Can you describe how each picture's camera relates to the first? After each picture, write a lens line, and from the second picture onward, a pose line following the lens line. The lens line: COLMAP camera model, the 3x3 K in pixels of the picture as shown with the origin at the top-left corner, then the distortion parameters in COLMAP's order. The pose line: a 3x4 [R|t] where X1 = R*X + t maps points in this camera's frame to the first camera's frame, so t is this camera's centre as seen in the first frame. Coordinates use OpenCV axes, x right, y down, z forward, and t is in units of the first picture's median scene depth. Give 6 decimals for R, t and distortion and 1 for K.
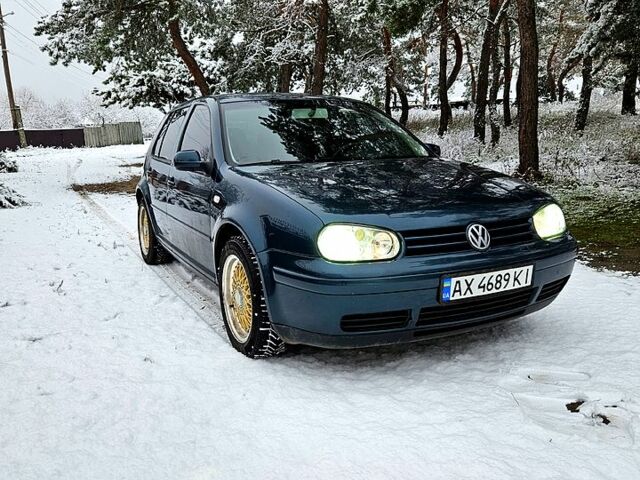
lens RADIAL K [[564.4, 0, 320.0], [0, 564.4, 238.6], [0, 0, 1]] dist [0.078027, -0.050545]
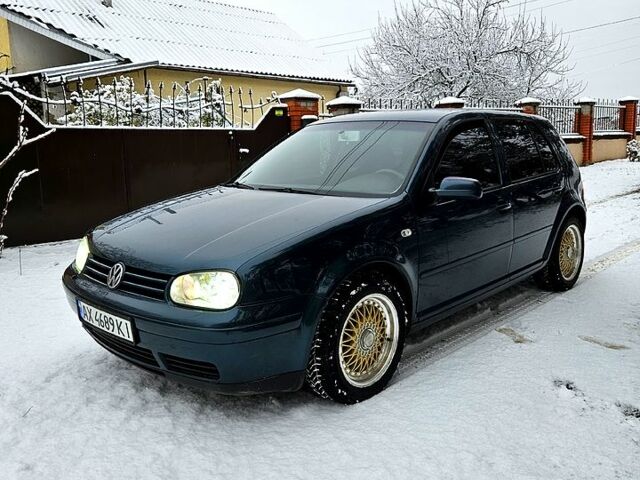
lens RADIAL K [[564.4, 0, 327.2], [0, 564.4, 230.2], [0, 0, 1]] dist [0.078027, -0.050545]
pose [[0.349133, 0.178260, -0.919962, 0.172505], [-0.156891, 0.979001, 0.130159, -0.035785], [0.923846, 0.098891, 0.369769, 0.121512]]
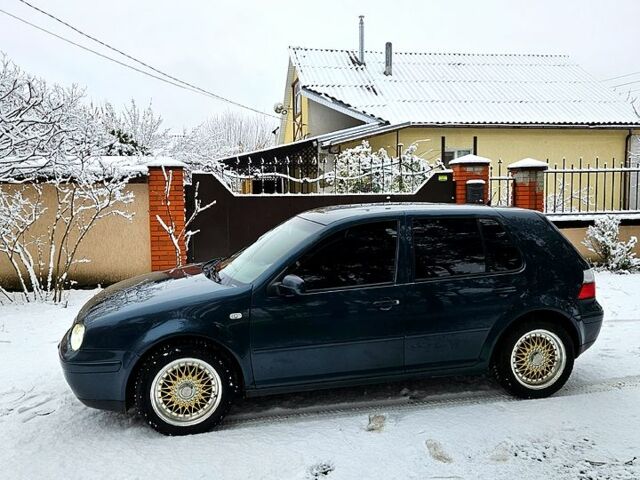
lens RADIAL K [[564.4, 0, 319.4], [0, 564.4, 239.9], [0, 0, 1]] dist [0.078027, -0.050545]
pose [[-0.246216, 0.139629, -0.959104, 0.215673], [-0.148053, 0.972536, 0.179592, -0.081560], [0.957840, 0.186216, -0.218782, 0.256081]]
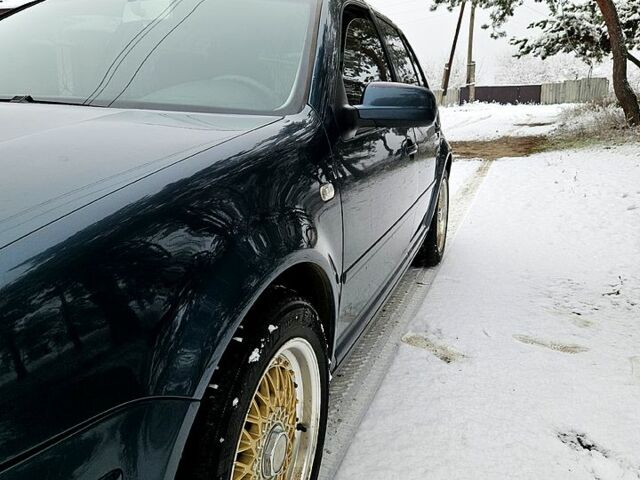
lens RADIAL K [[564.4, 0, 320.8], [0, 564.4, 238.9], [0, 0, 1]] dist [0.078027, -0.050545]
pose [[0.695485, 0.210863, -0.686905, 0.093238], [-0.162589, 0.977359, 0.135406, -0.023065], [0.699904, 0.017510, 0.714022, 0.145857]]
